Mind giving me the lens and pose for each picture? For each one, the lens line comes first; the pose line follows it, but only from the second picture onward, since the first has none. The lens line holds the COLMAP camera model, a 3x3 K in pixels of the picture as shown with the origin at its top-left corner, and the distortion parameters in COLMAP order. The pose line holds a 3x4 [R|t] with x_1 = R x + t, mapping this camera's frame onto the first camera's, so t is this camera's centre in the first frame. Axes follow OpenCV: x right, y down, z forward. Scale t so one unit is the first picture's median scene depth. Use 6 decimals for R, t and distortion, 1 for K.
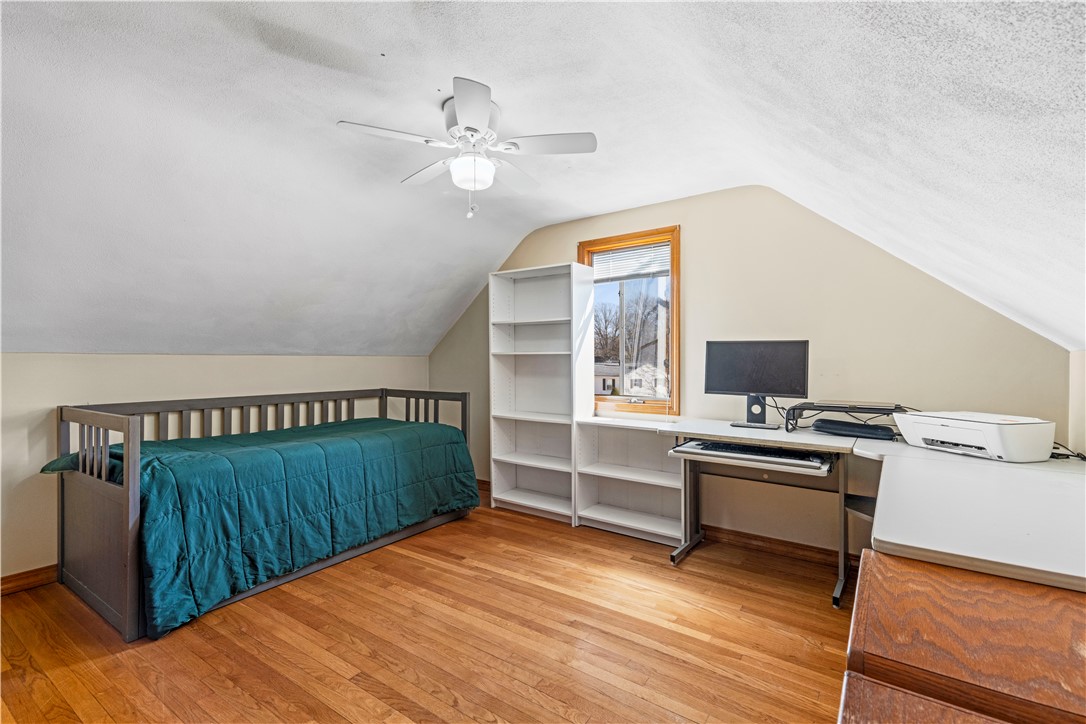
lens RADIAL K [[477.1, 0, 539.1], [0, 477.1, 357.3], [0, 0, 1]] dist [0.046222, -0.008035]
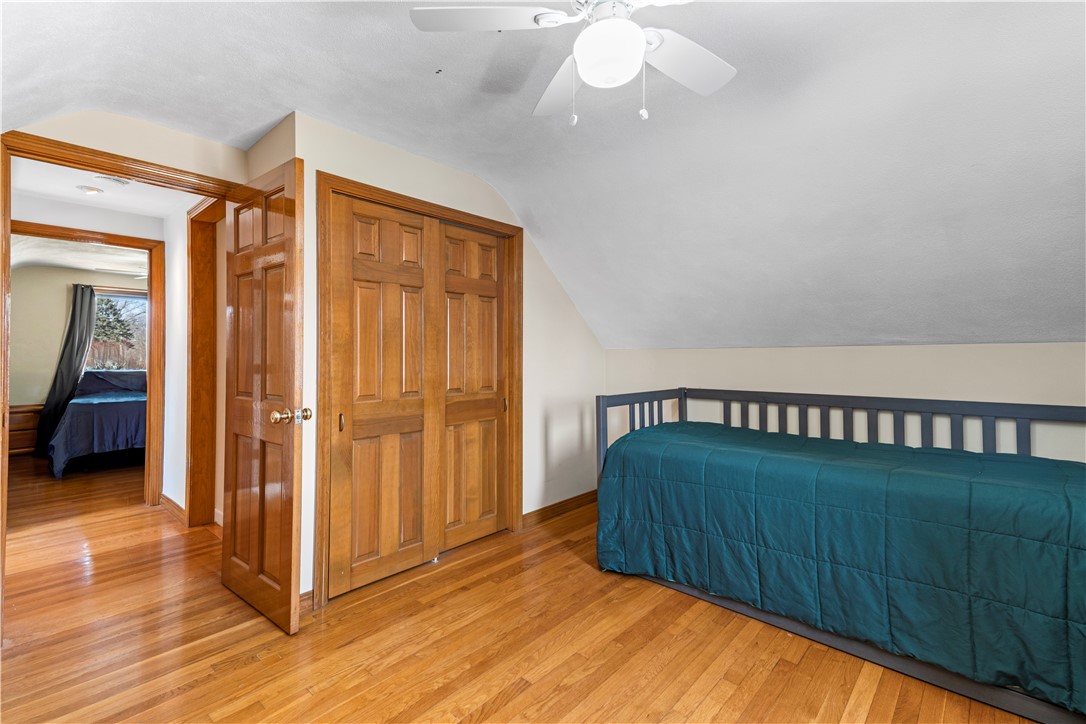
lens RADIAL K [[477.1, 0, 539.1], [0, 477.1, 357.3], [0, 0, 1]] dist [0.046222, -0.008035]
pose [[-0.118651, -0.004335, -0.992927, 0.408283], [0.011980, 0.999911, -0.005797, 0.017572], [0.992864, -0.012584, -0.118589, 0.822493]]
